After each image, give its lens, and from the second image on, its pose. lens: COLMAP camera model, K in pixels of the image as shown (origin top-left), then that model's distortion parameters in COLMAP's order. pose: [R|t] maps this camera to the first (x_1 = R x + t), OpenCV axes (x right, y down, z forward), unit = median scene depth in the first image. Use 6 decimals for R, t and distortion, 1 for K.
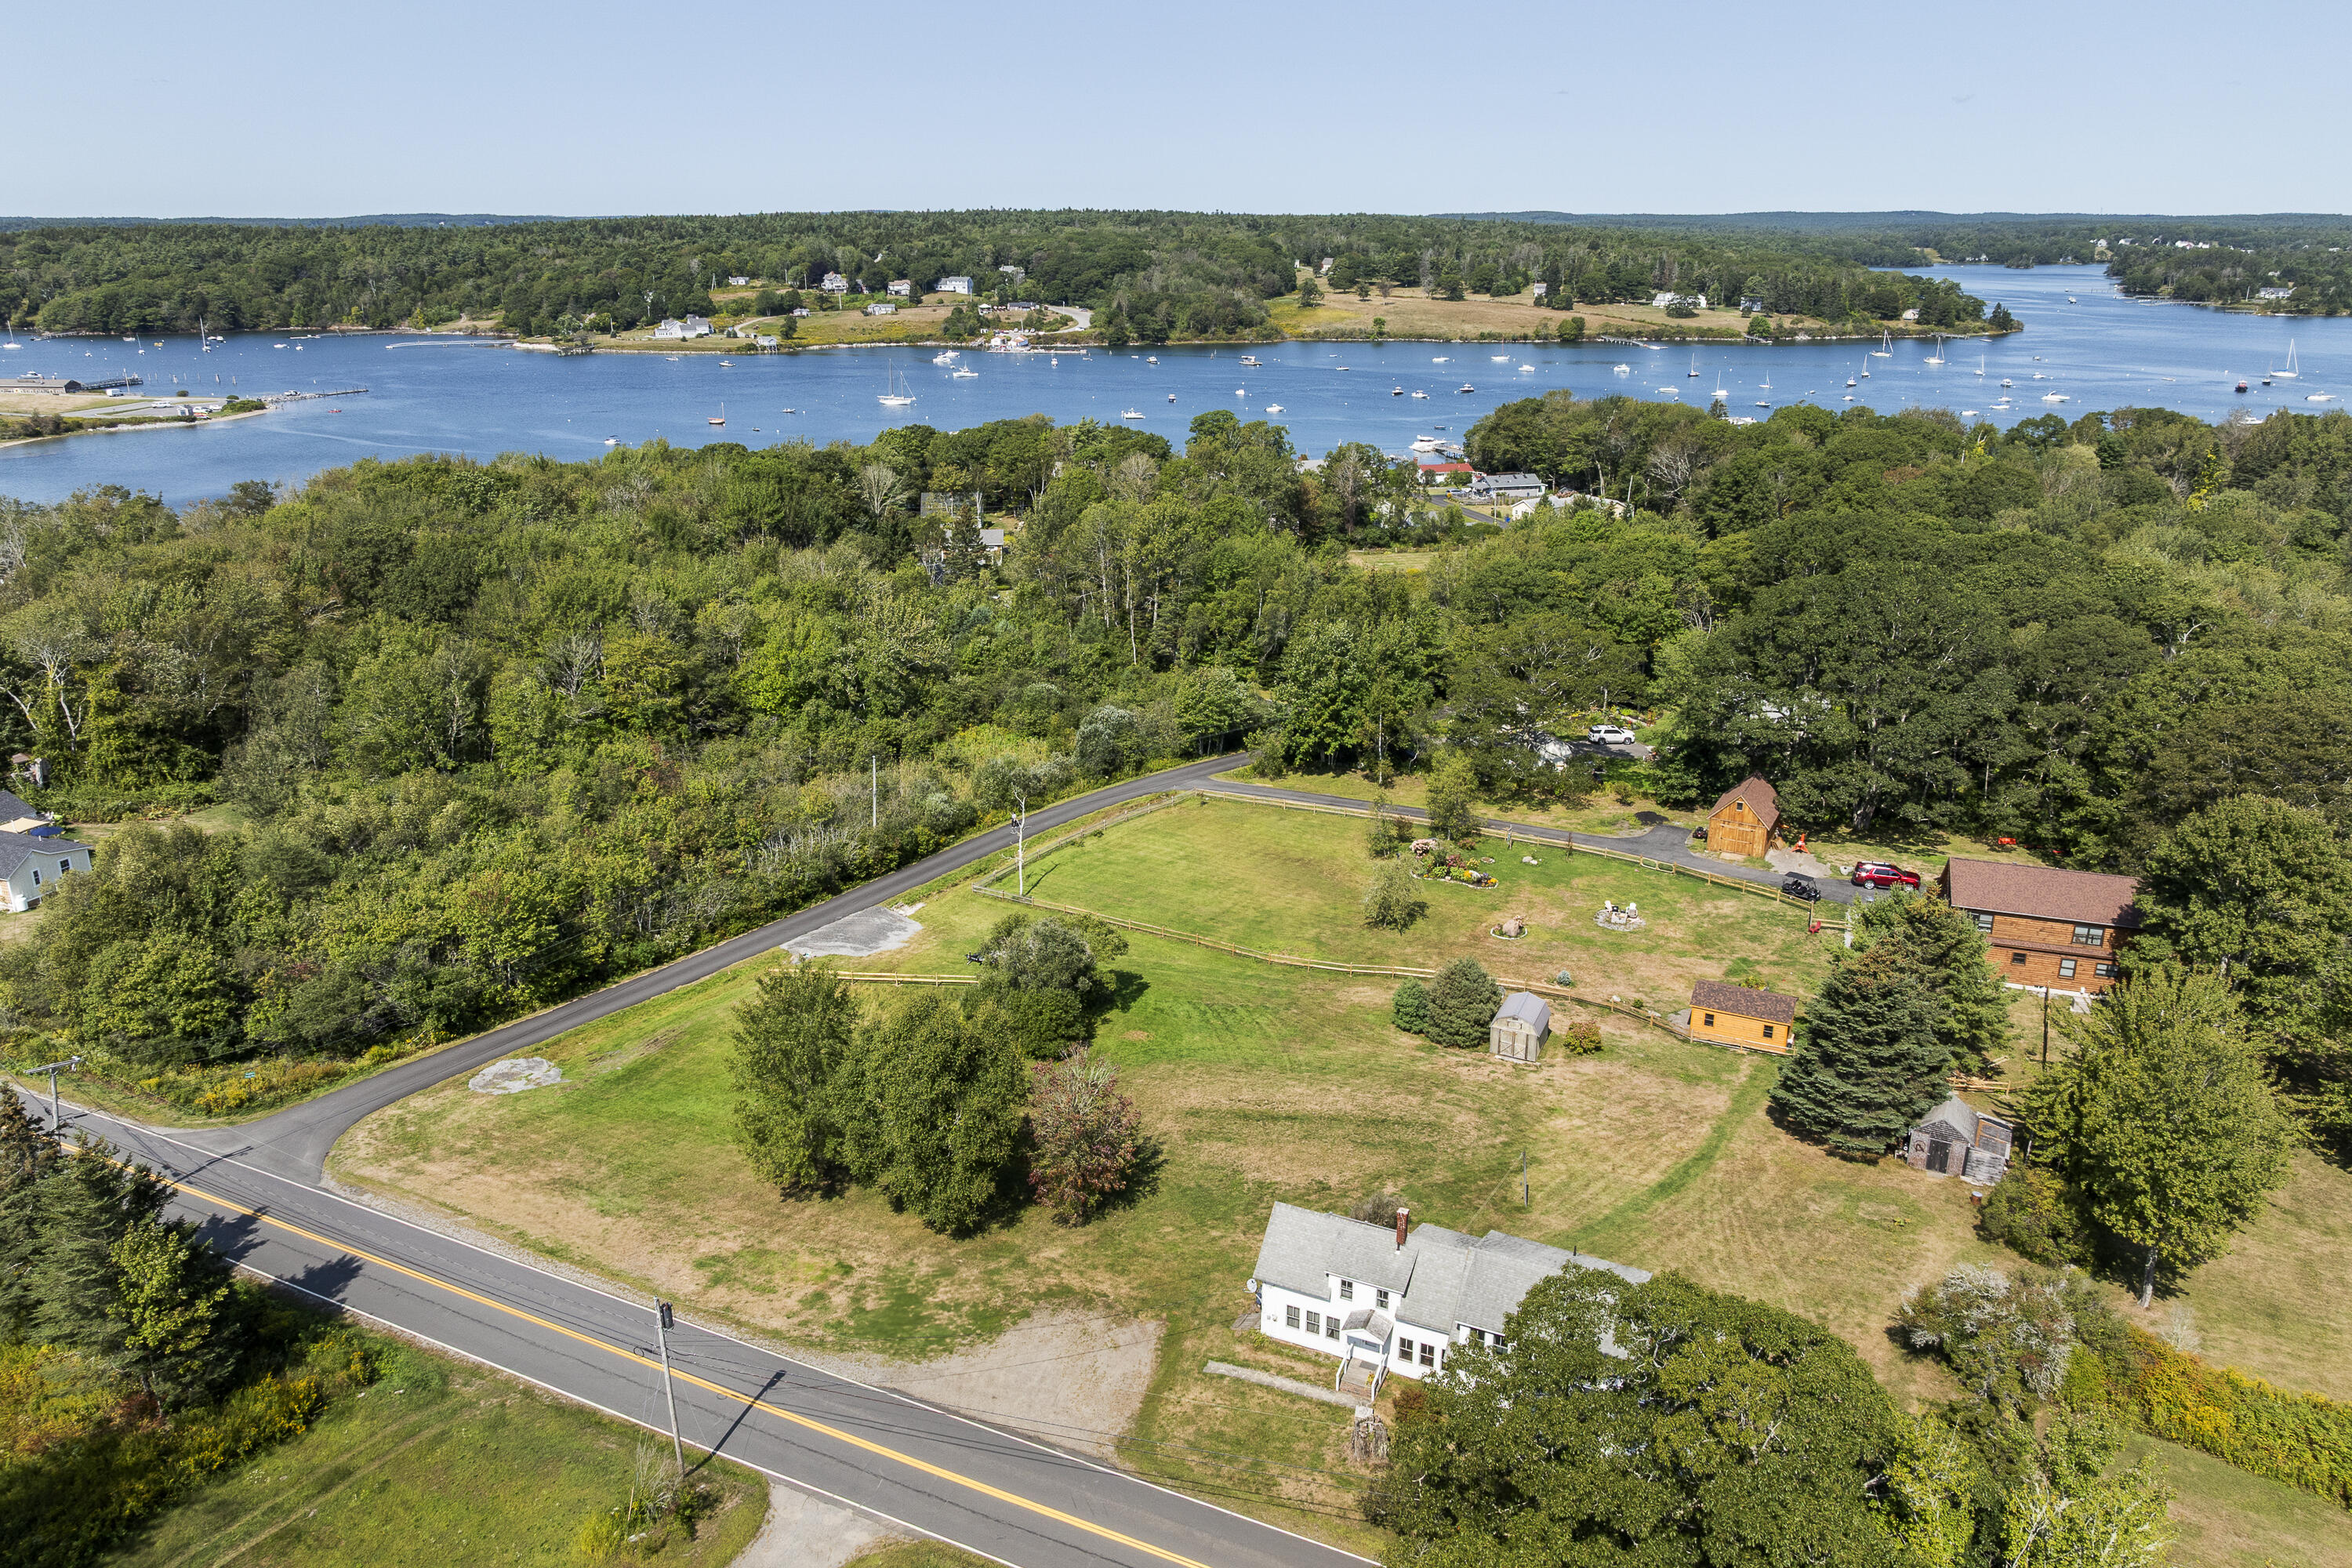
lens RADIAL K [[1637.8, 0, 1176.1], [0, 1637.8, 773.4], [0, 0, 1]] dist [-0.000807, -0.003824]
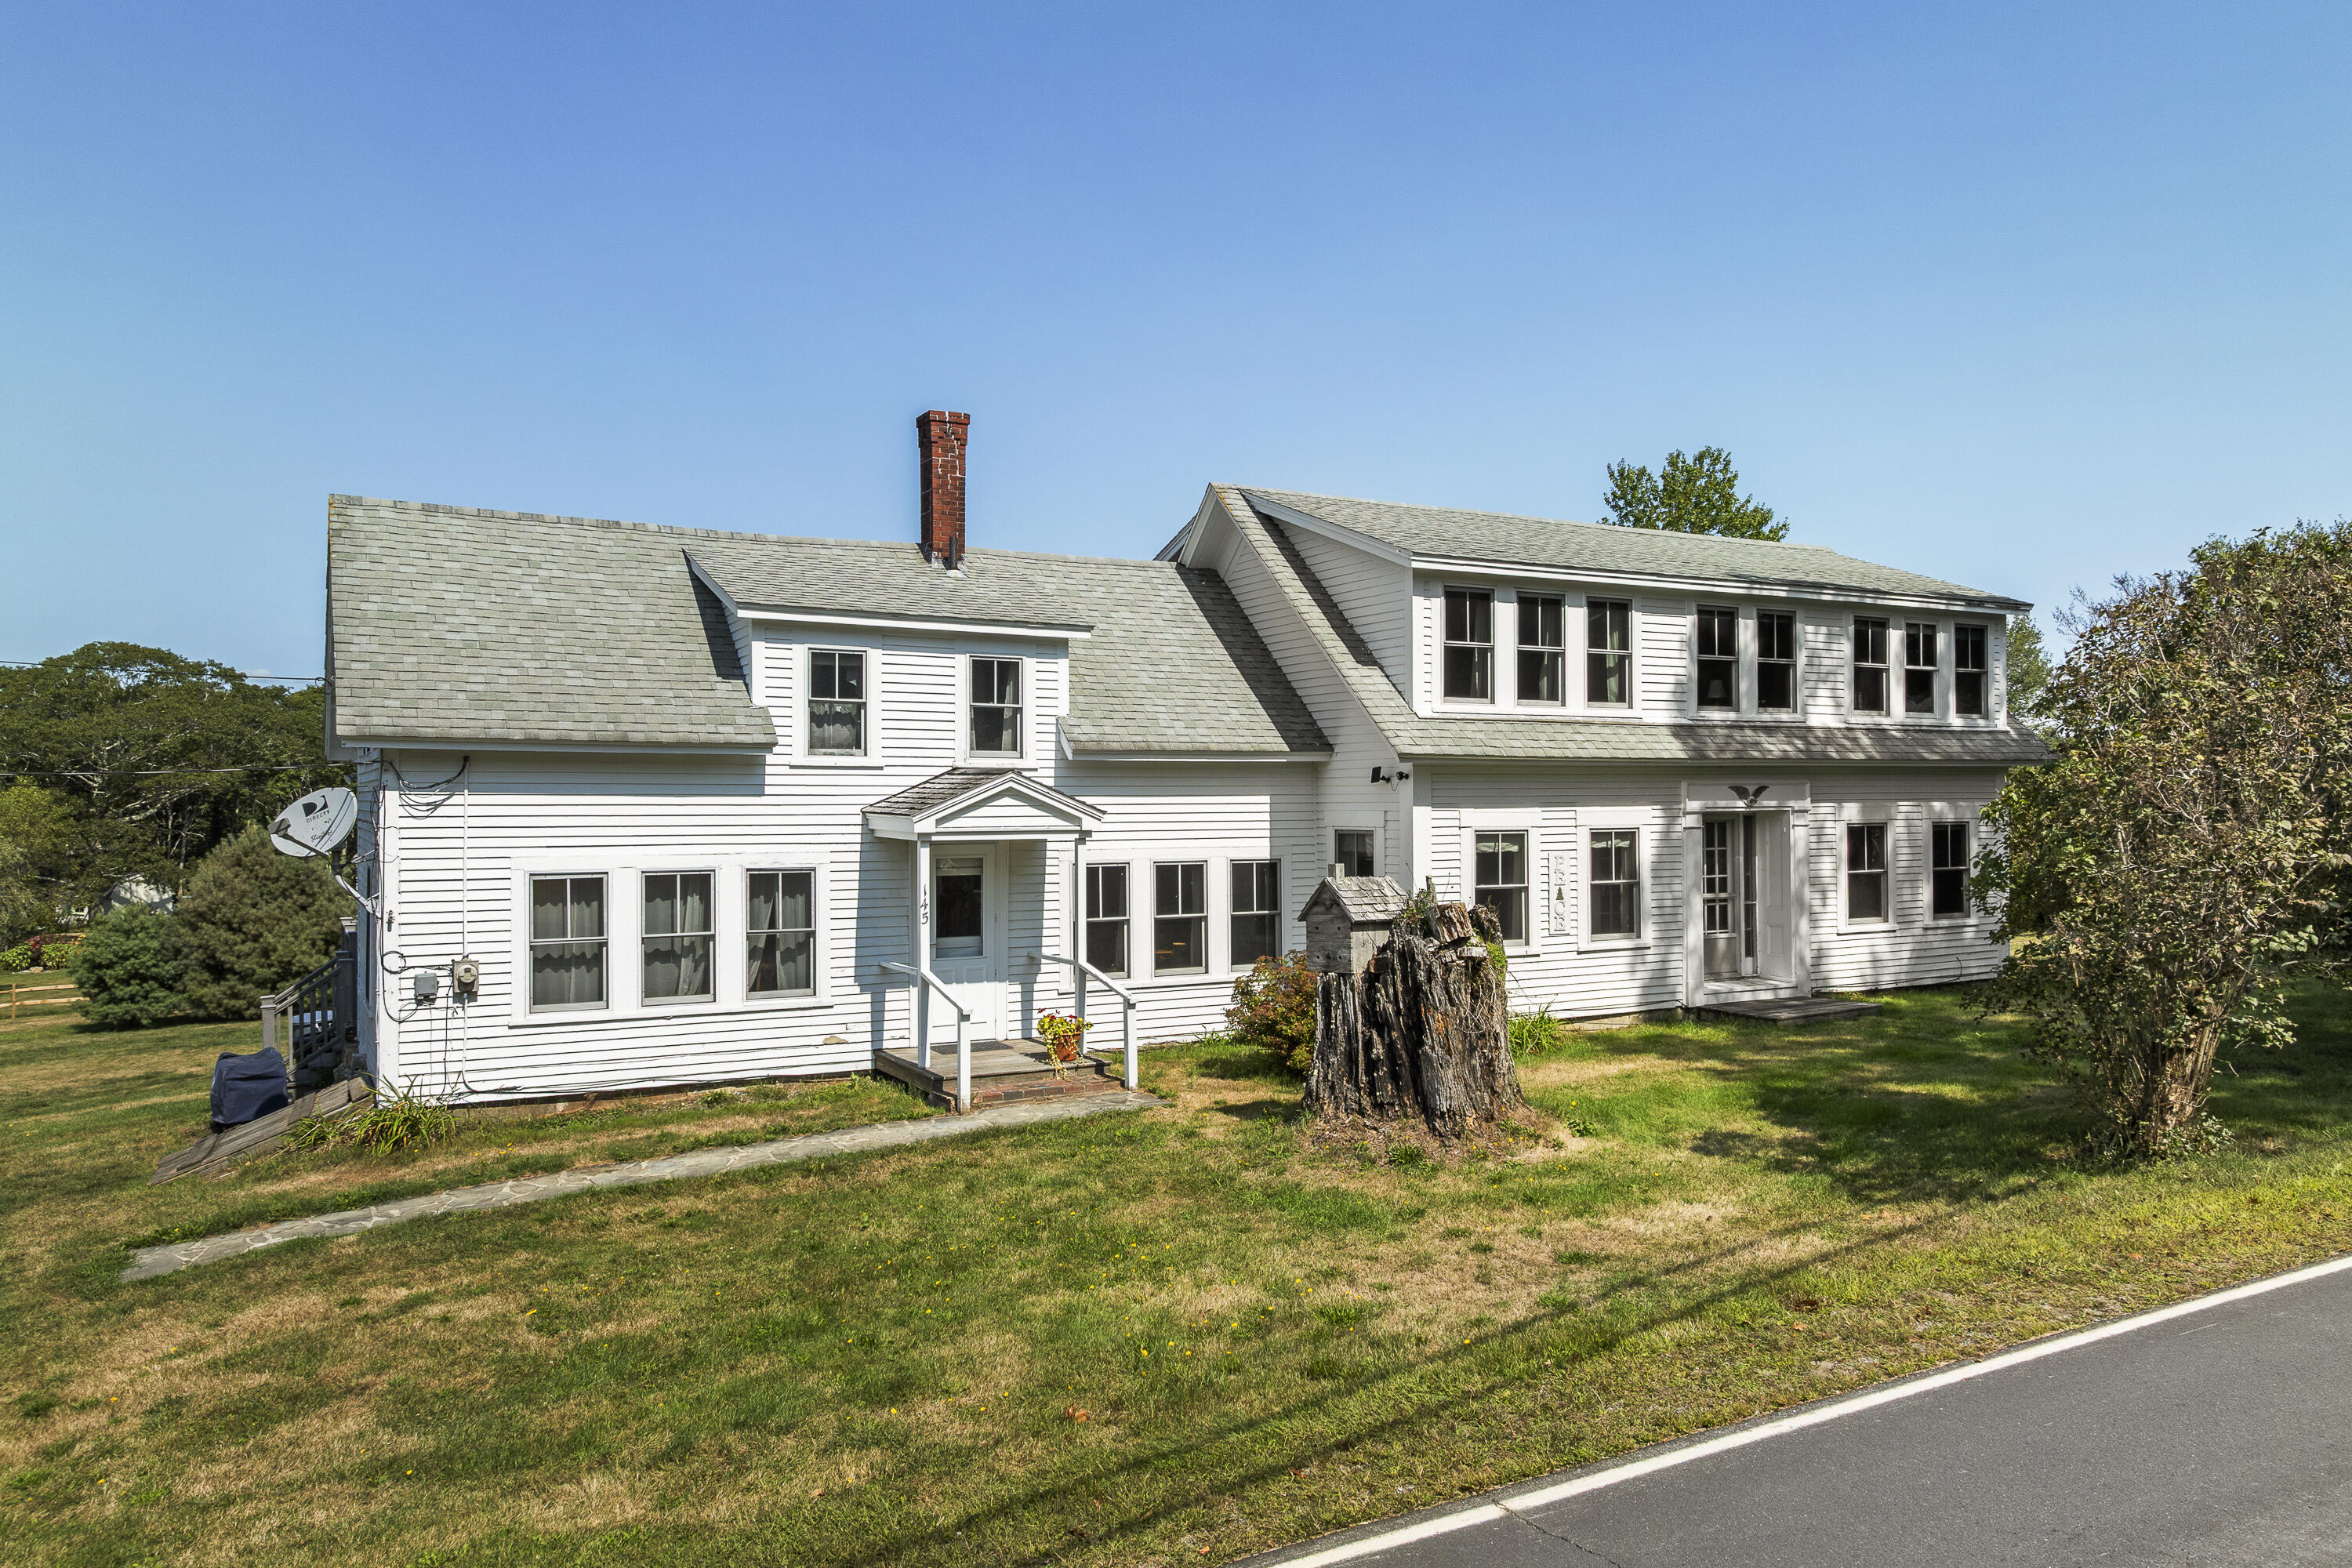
lens RADIAL K [[1637.8, 0, 1171.5], [0, 1637.8, 786.6], [0, 0, 1]] dist [-0.000807, -0.003824]
pose [[0.599434, -0.000101, 0.800424, -0.019497], [0.266807, 0.942835, -0.199691, 0.169897], [-0.754648, 0.333260, 0.565194, 0.377068]]
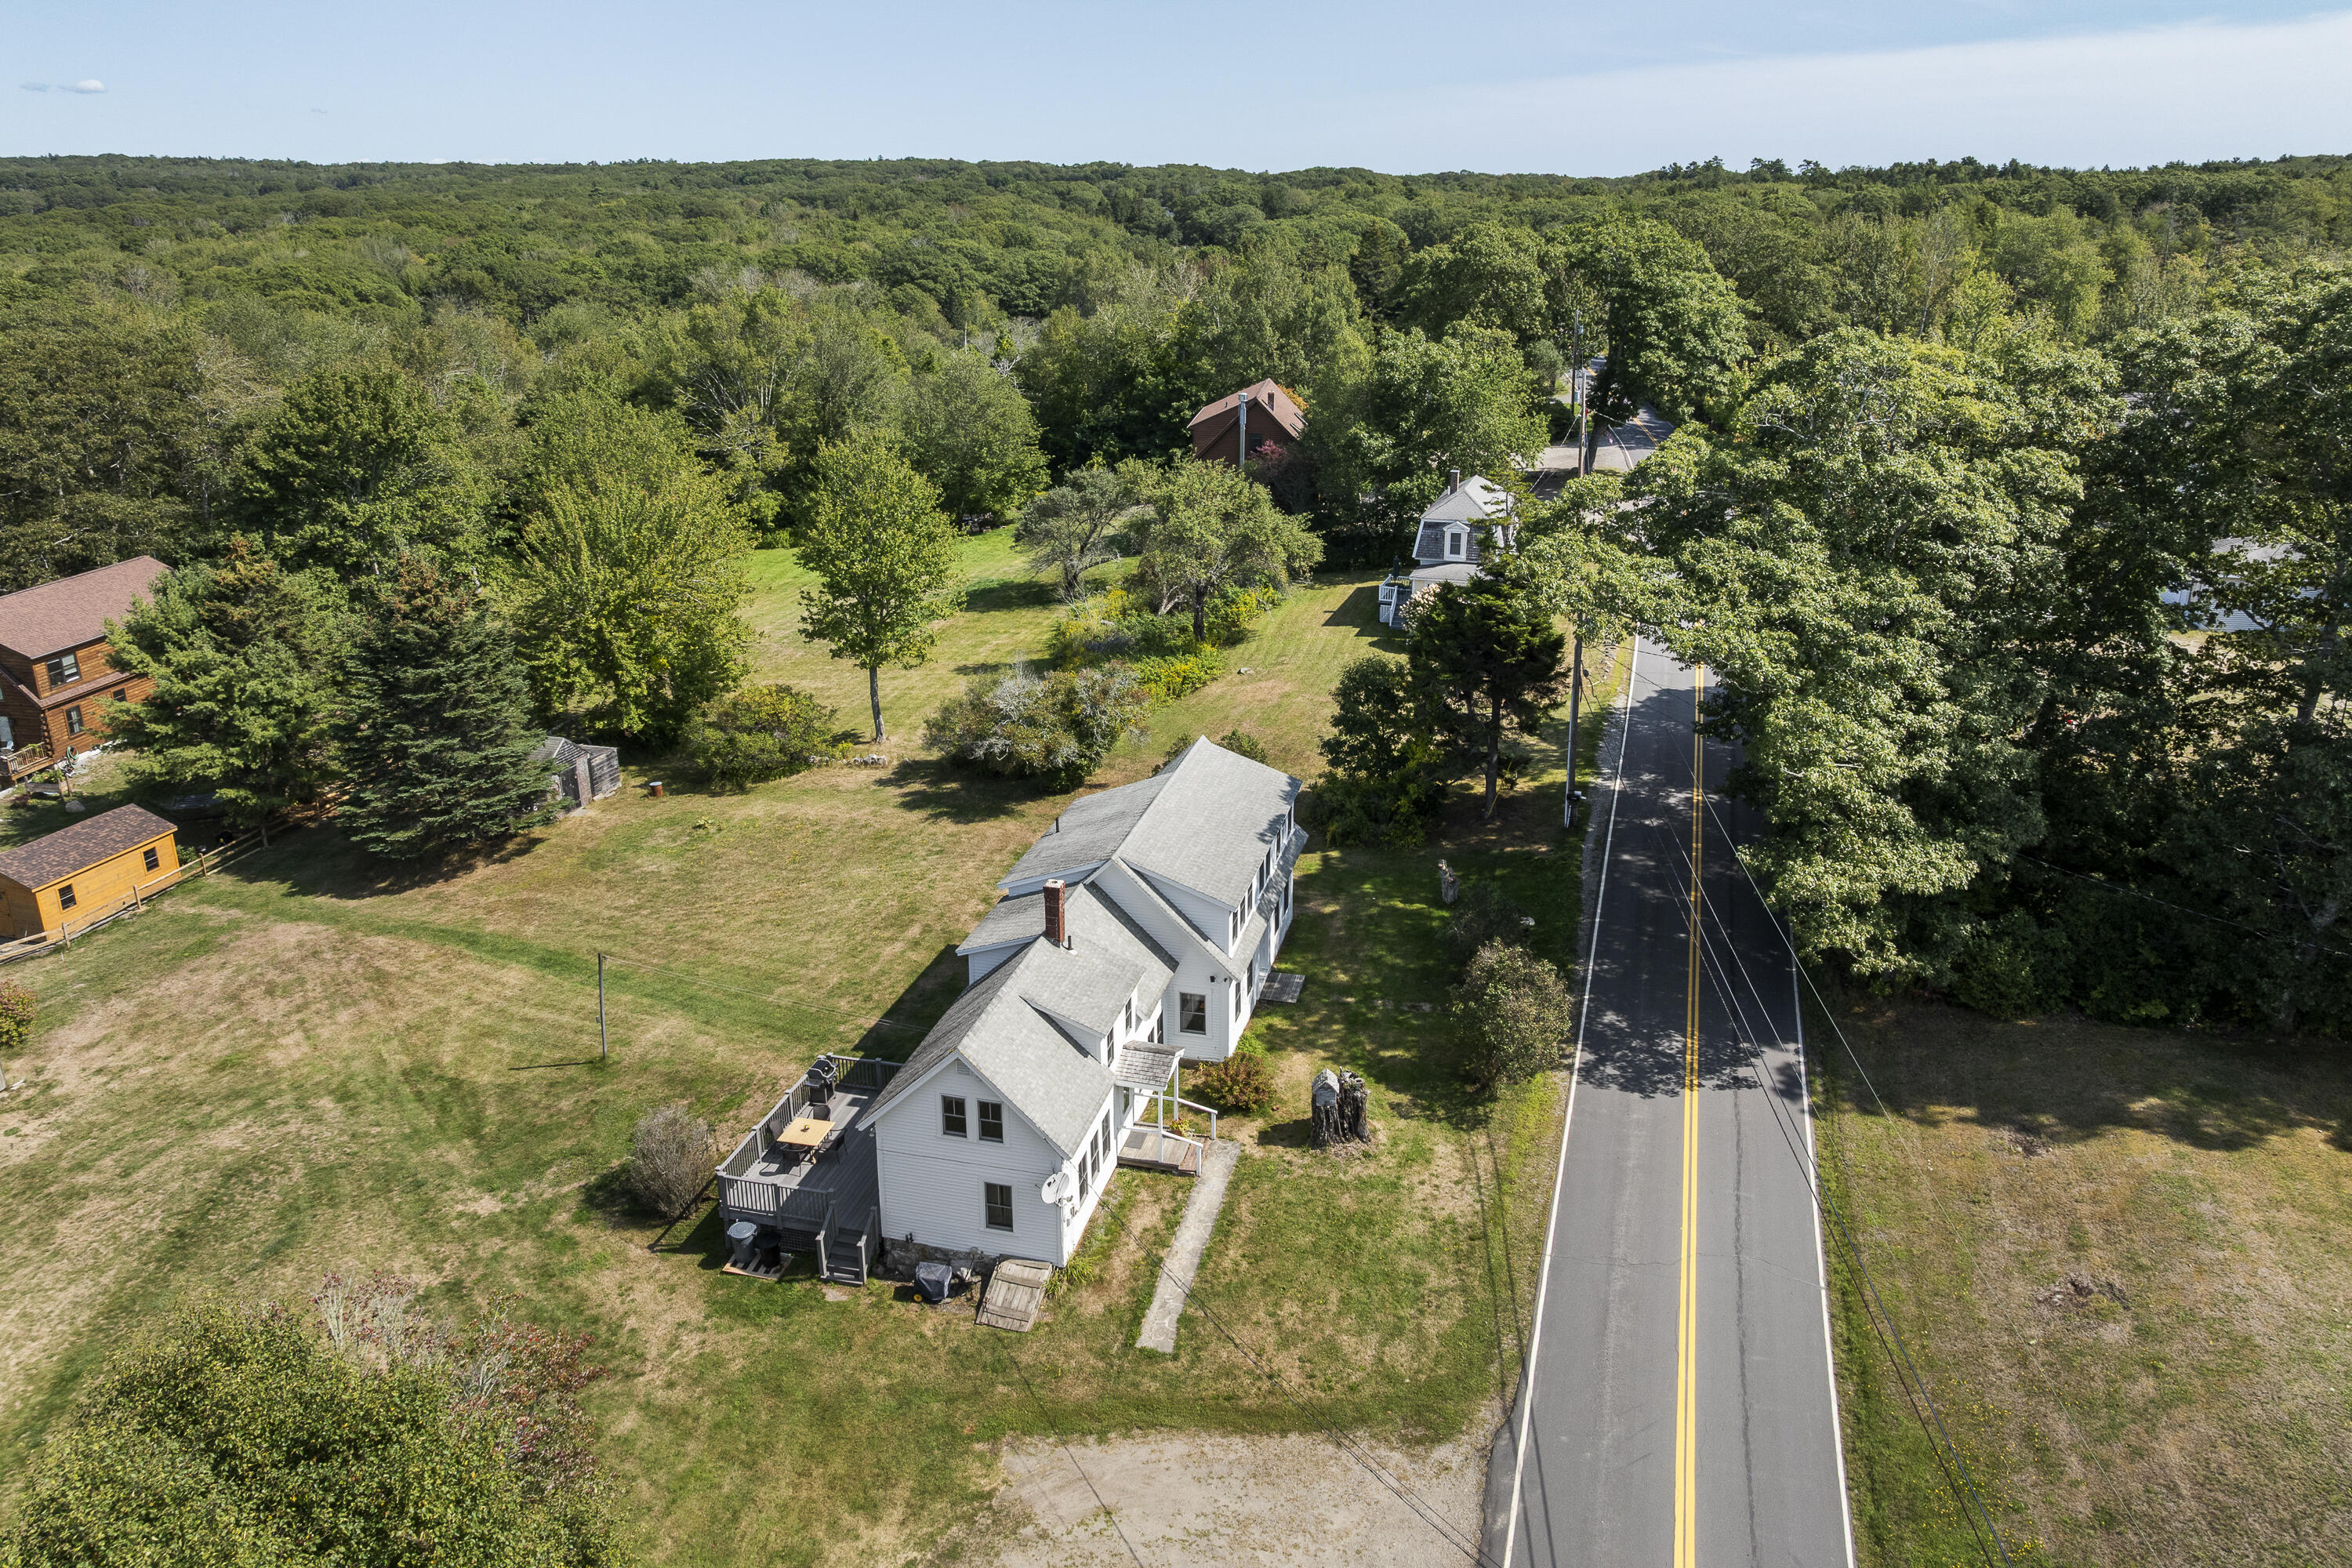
lens RADIAL K [[1637.8, 0, 1172.5], [0, 1637.8, 699.6], [0, 0, 1]] dist [-0.000807, -0.003824]
pose [[-0.174234, -0.298827, 0.938267, -0.173215], [0.322180, 0.883098, 0.341085, 0.012092], [-0.930507, 0.361719, -0.057590, 0.431776]]
